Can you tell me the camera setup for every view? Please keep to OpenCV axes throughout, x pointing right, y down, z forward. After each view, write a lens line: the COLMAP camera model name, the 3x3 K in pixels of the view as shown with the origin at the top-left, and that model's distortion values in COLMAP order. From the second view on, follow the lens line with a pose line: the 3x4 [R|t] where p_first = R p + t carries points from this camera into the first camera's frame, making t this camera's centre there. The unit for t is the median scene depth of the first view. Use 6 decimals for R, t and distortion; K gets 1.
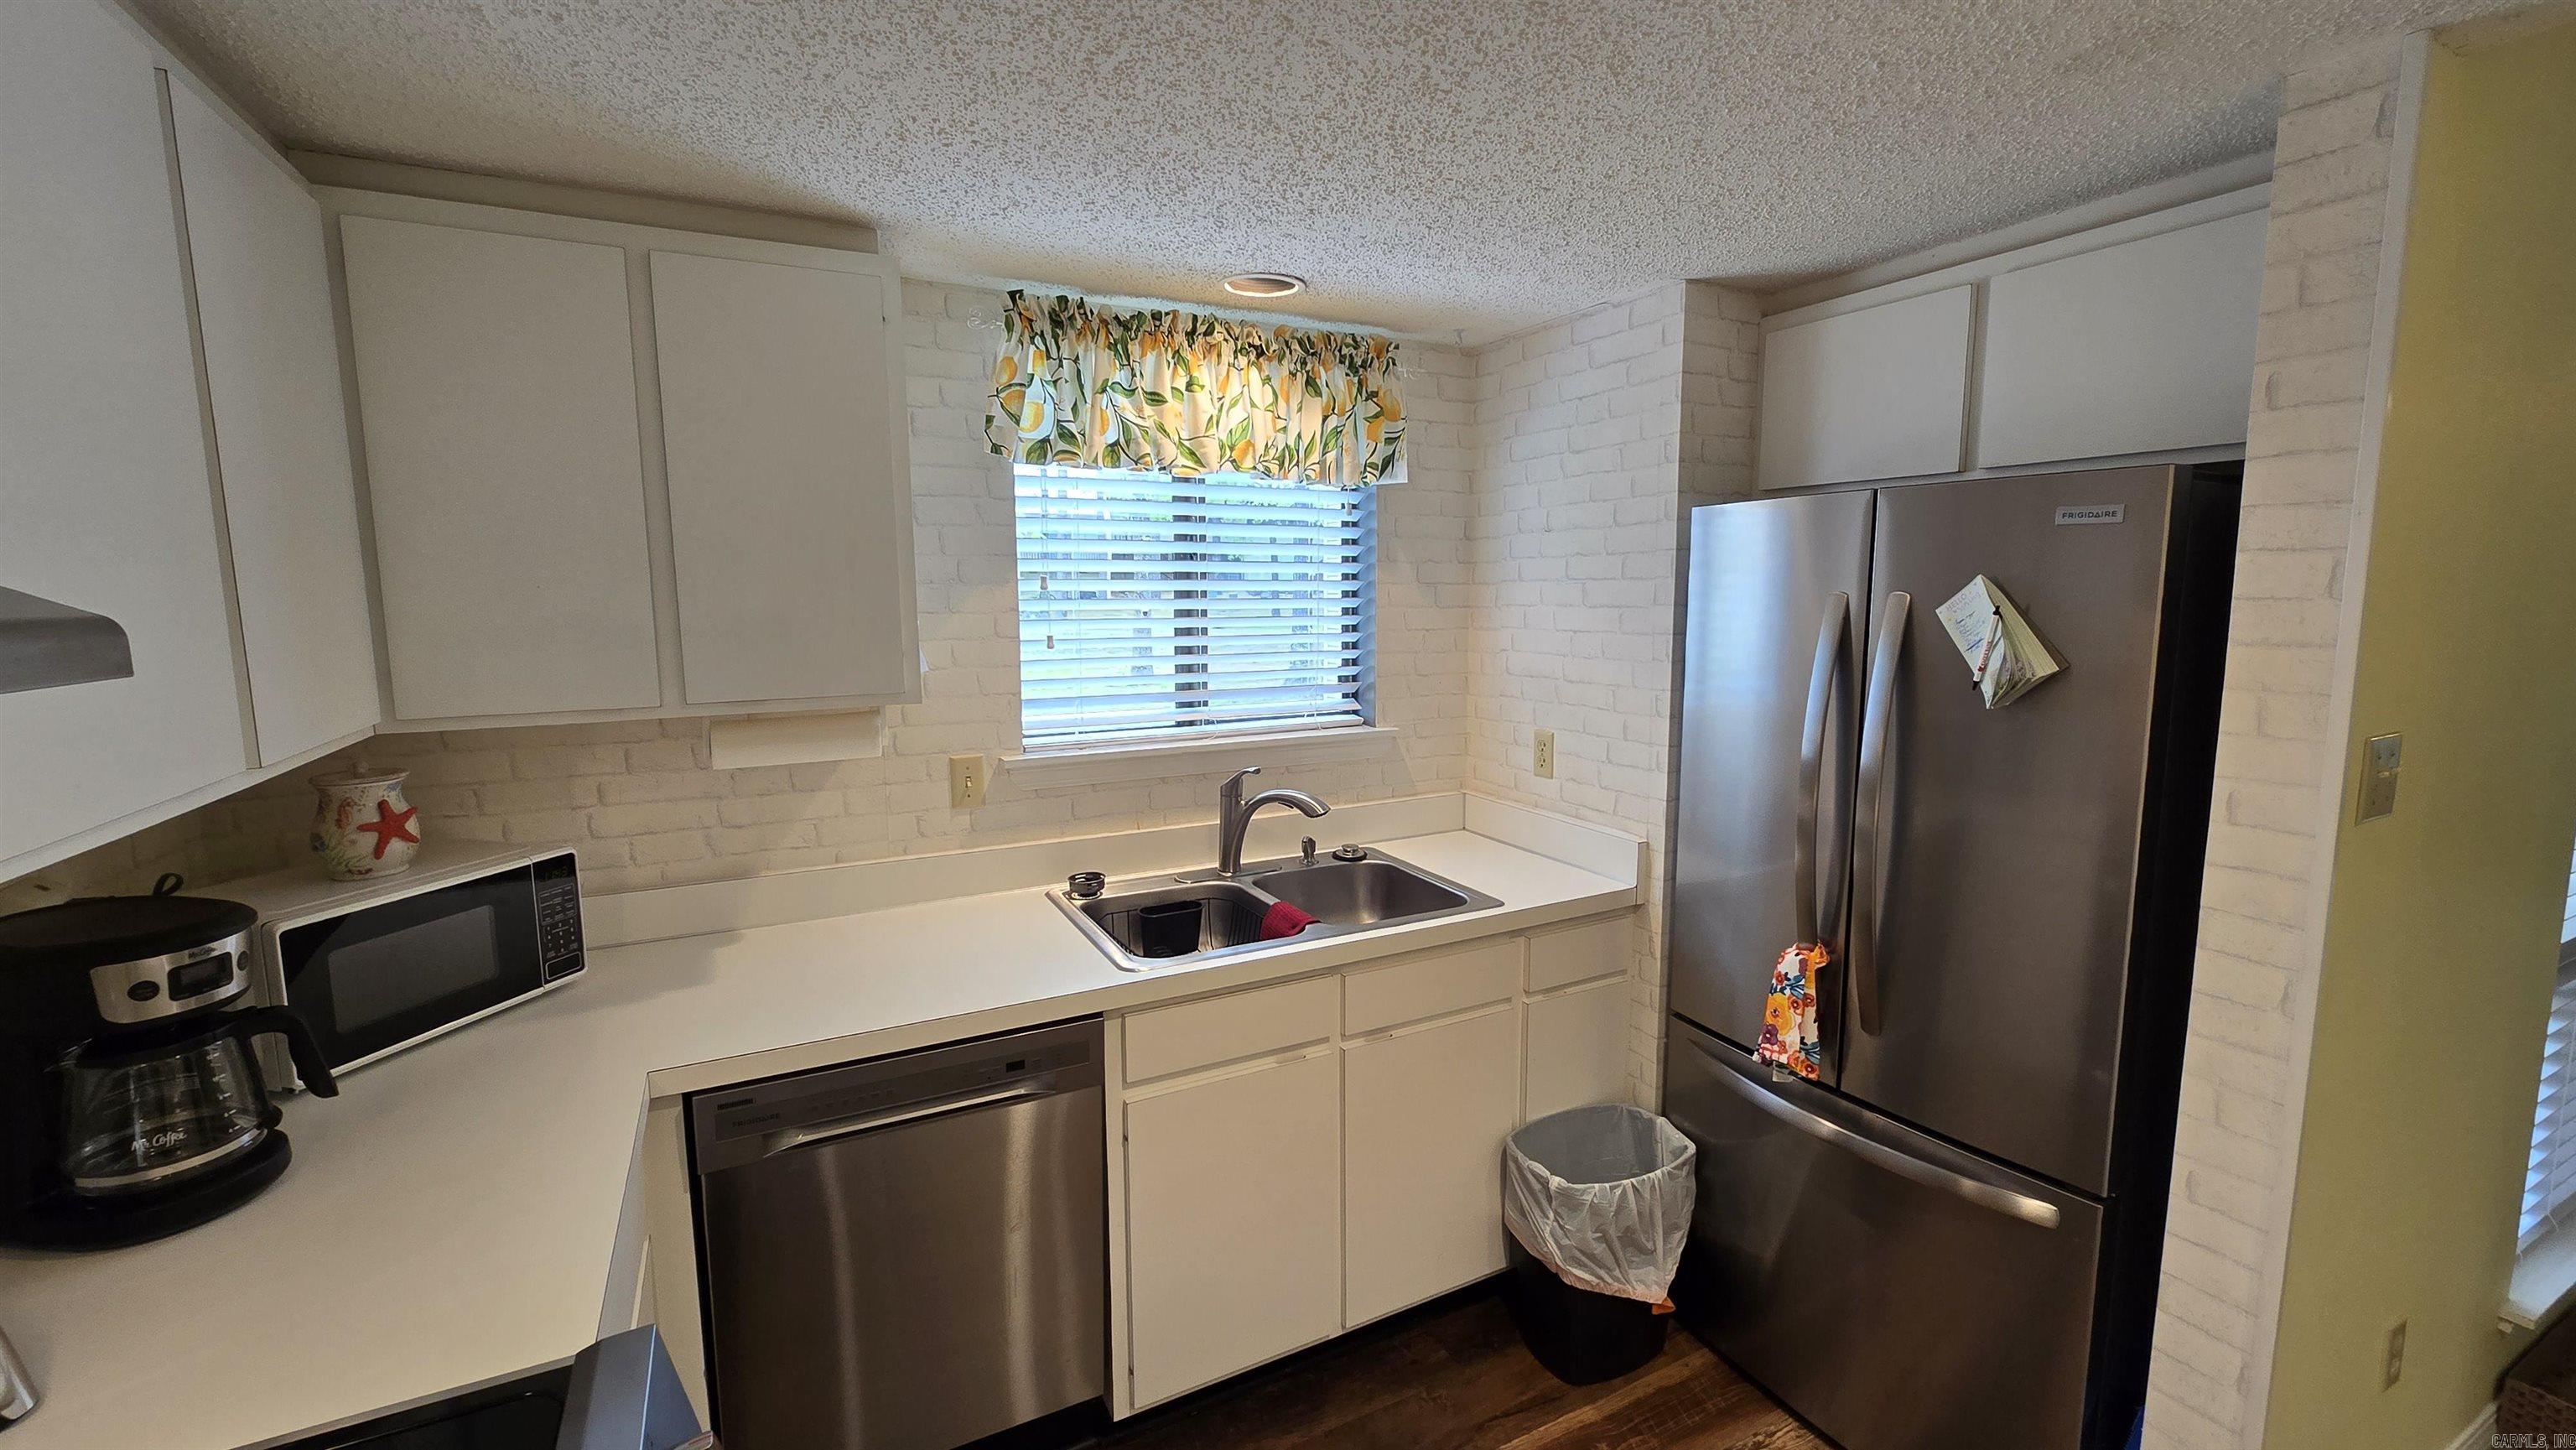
lens RADIAL K [[1055.6, 0, 1290.8], [0, 1055.6, 724.3], [0, 0, 1]] dist [-0.004014, 0.001180]
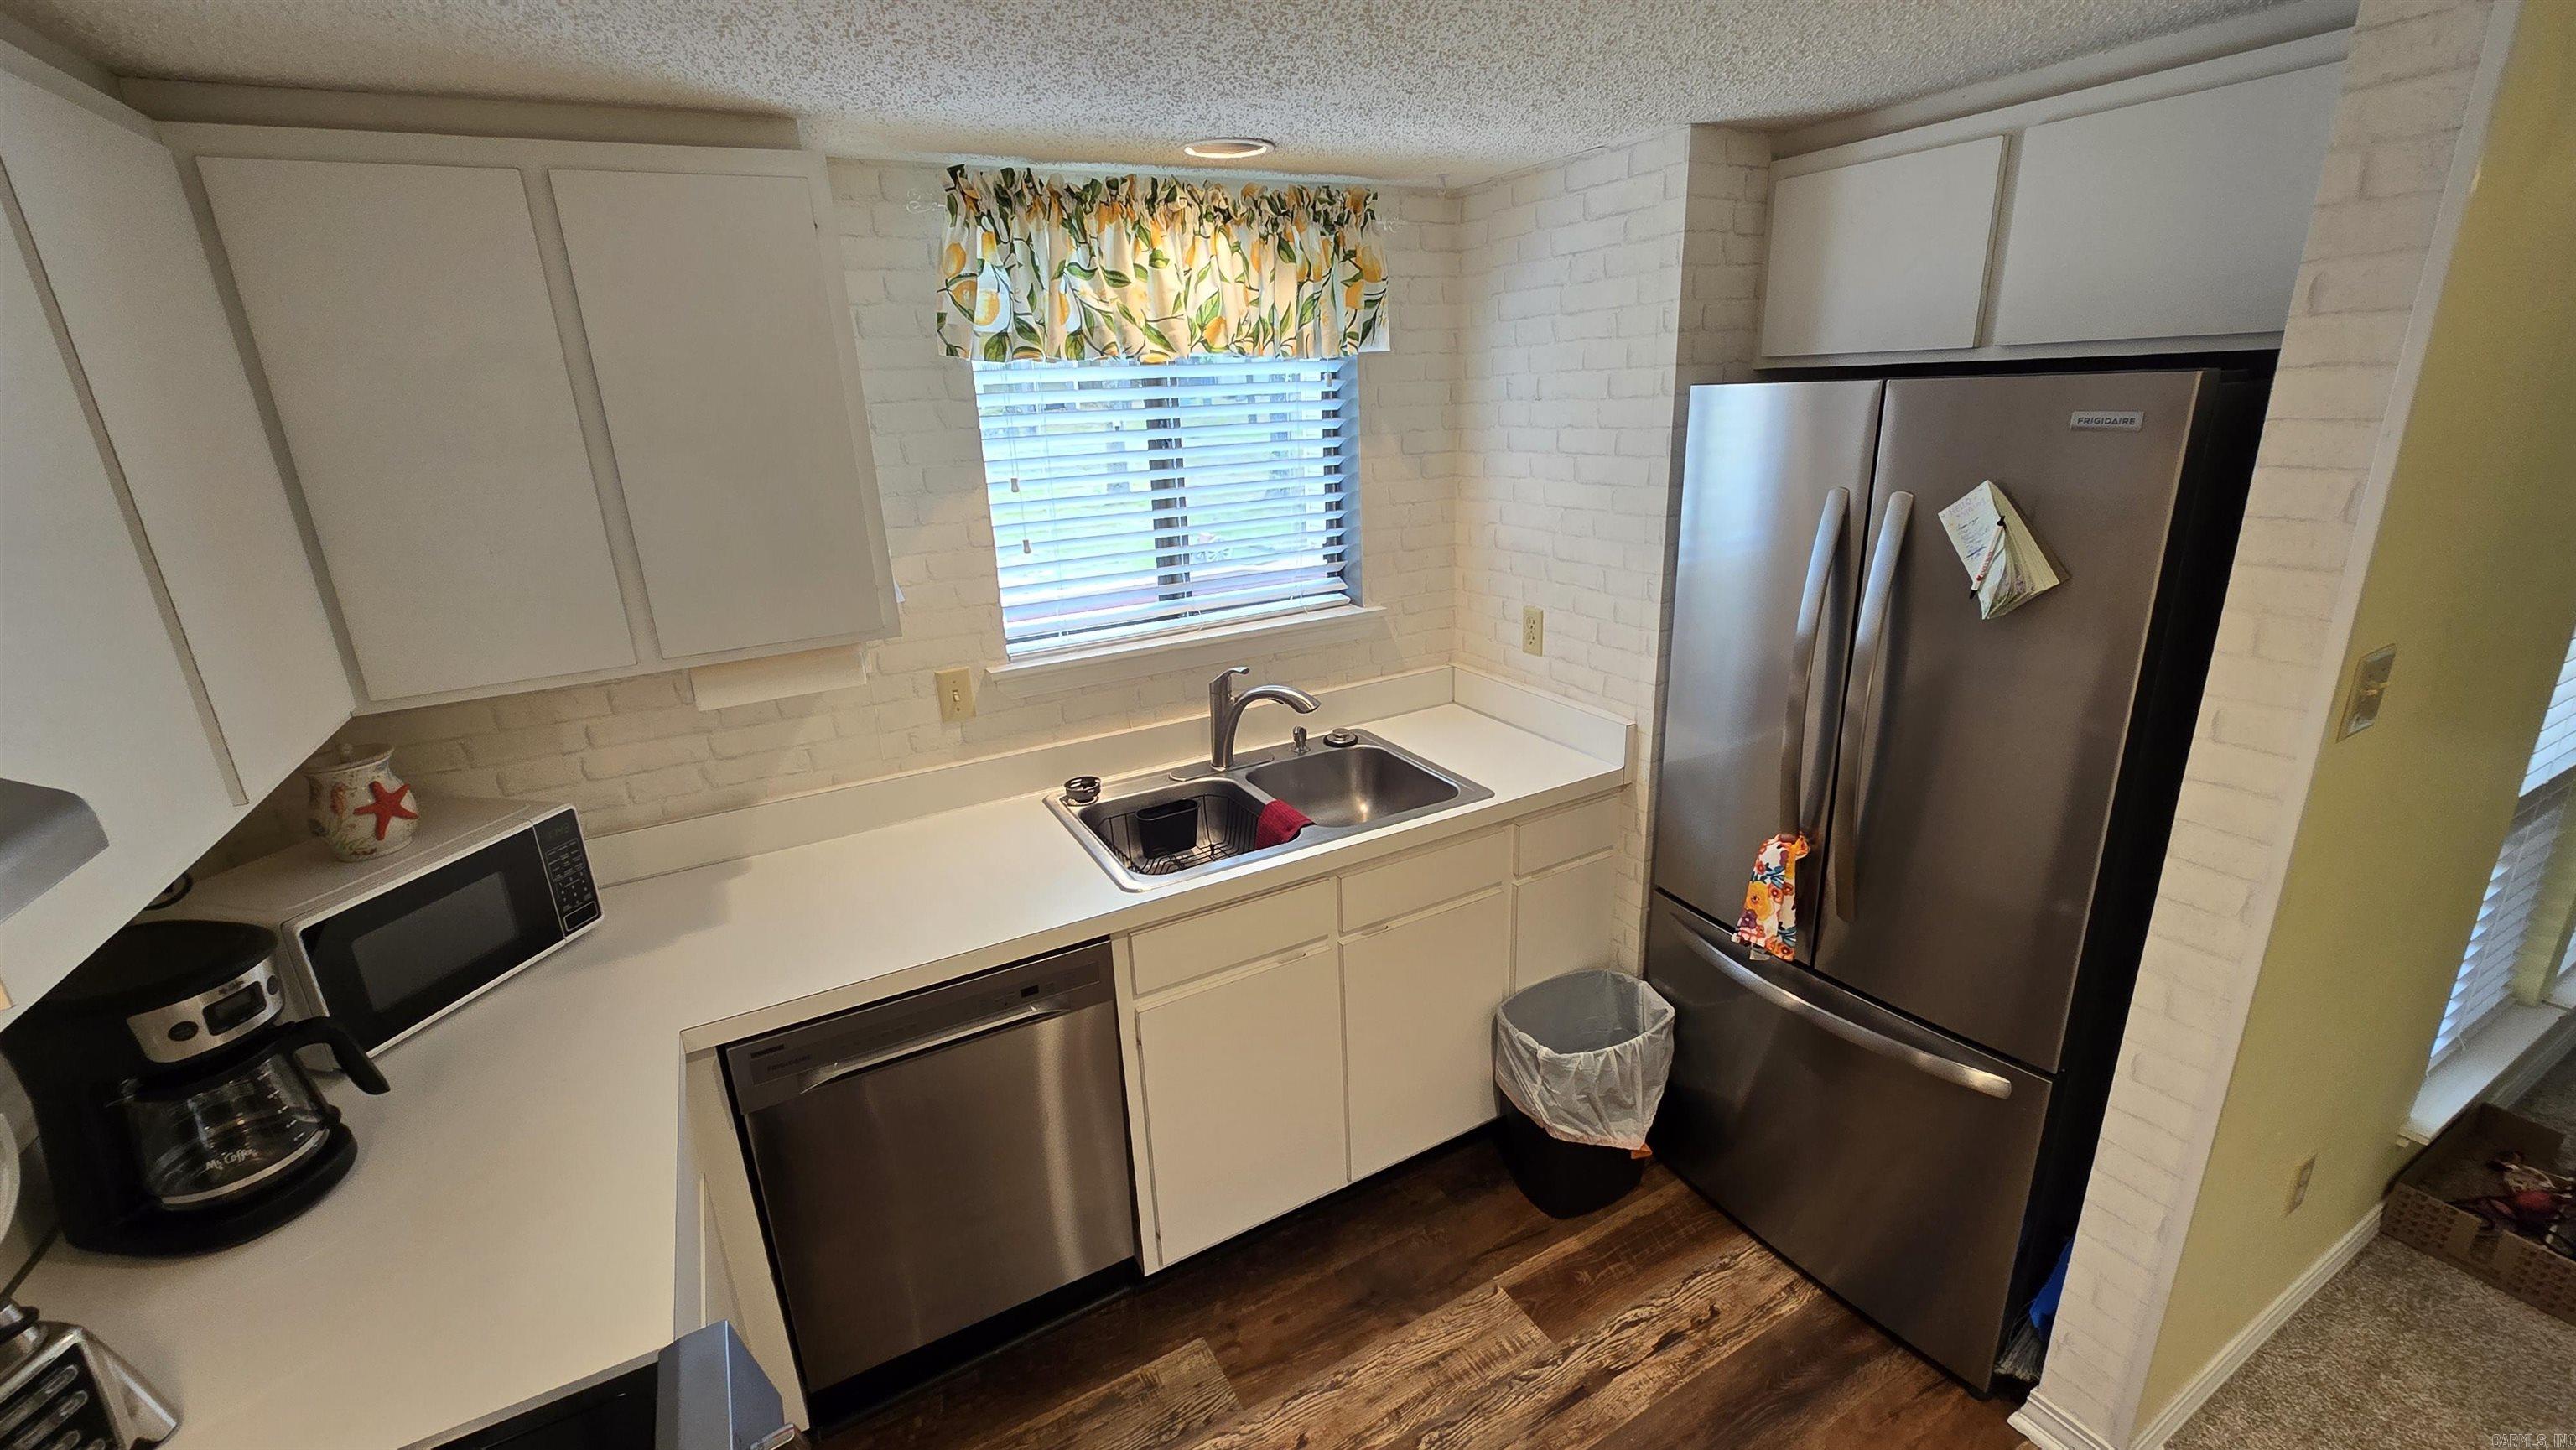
lens RADIAL K [[1055.6, 0, 1285.7], [0, 1055.6, 728.4], [0, 0, 1]] dist [-0.004014, 0.001180]
pose [[0.999118, -0.041675, 0.005124, -0.001651], [0.039988, 0.981618, 0.186622, -0.095648], [-0.012808, -0.186252, 0.982418, 0.013872]]
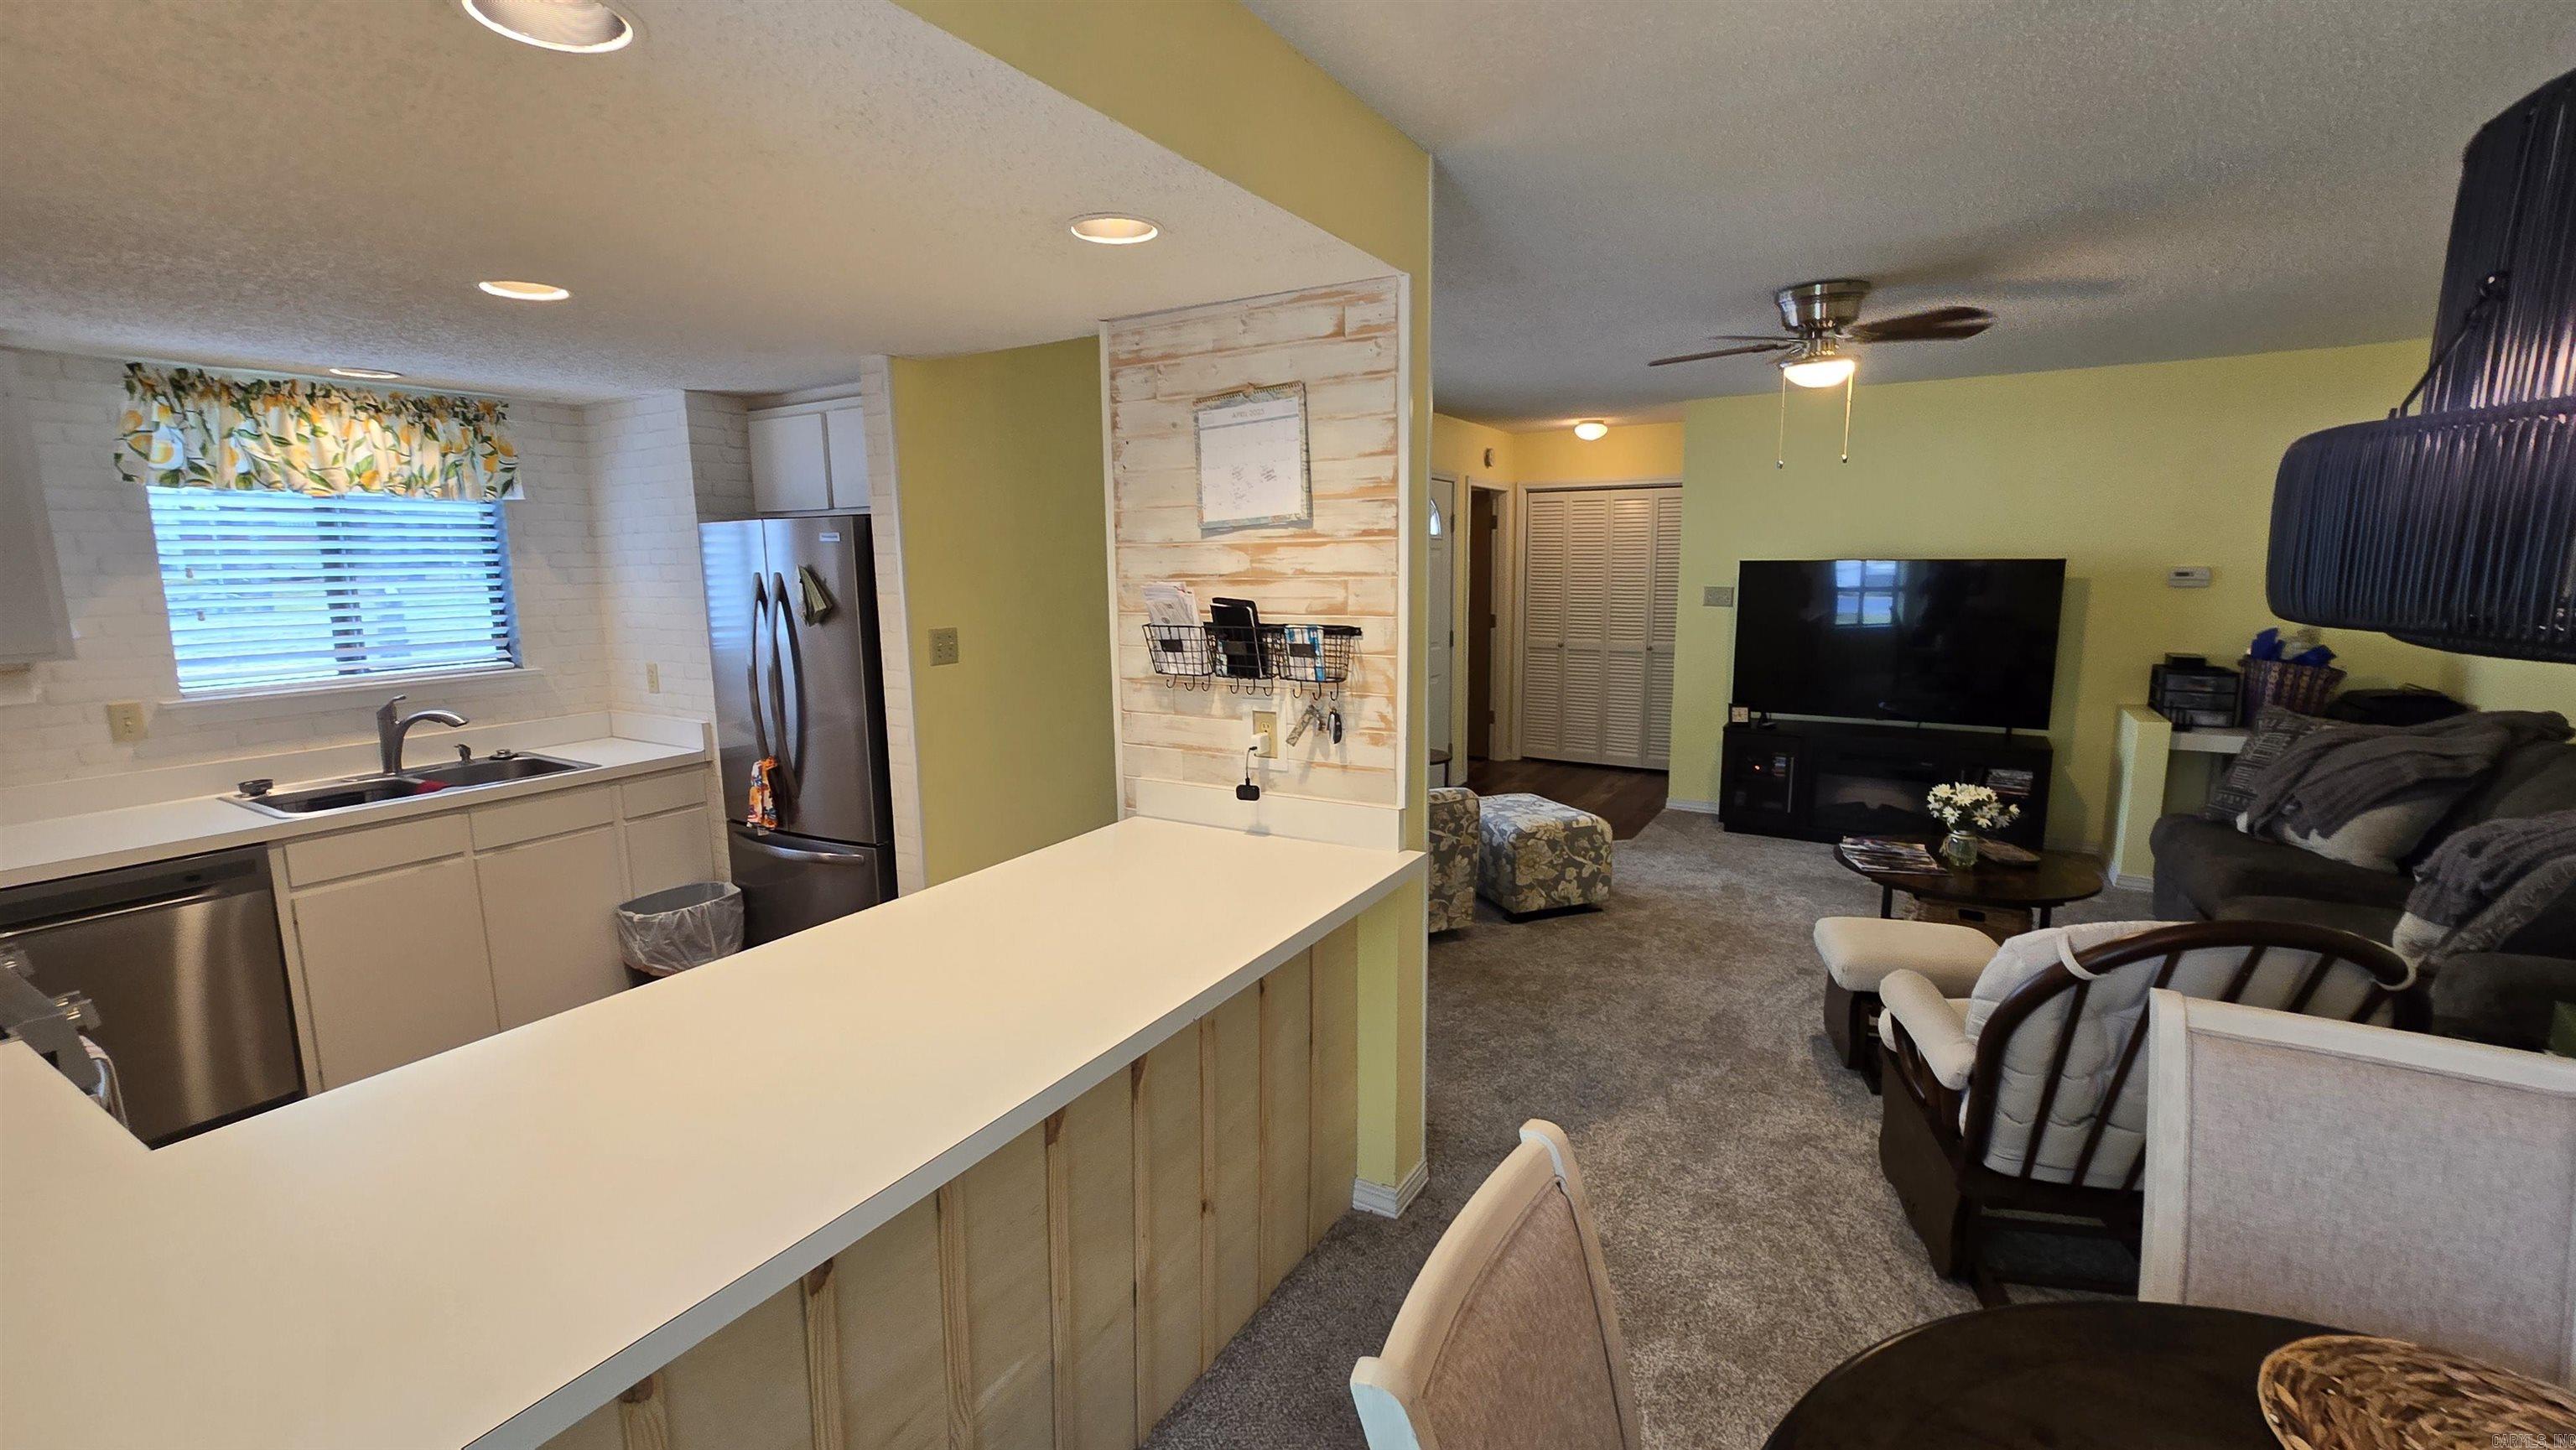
lens RADIAL K [[1055.6, 0, 1279.6], [0, 1055.6, 716.6], [0, 0, 1]] dist [-0.004014, 0.001180]
pose [[0.853084, -0.086081, 0.514623, 0.280228], [0.075327, 0.996283, 0.041781, 0.111780], [-0.516307, 0.003123, 0.856398, -0.989112]]
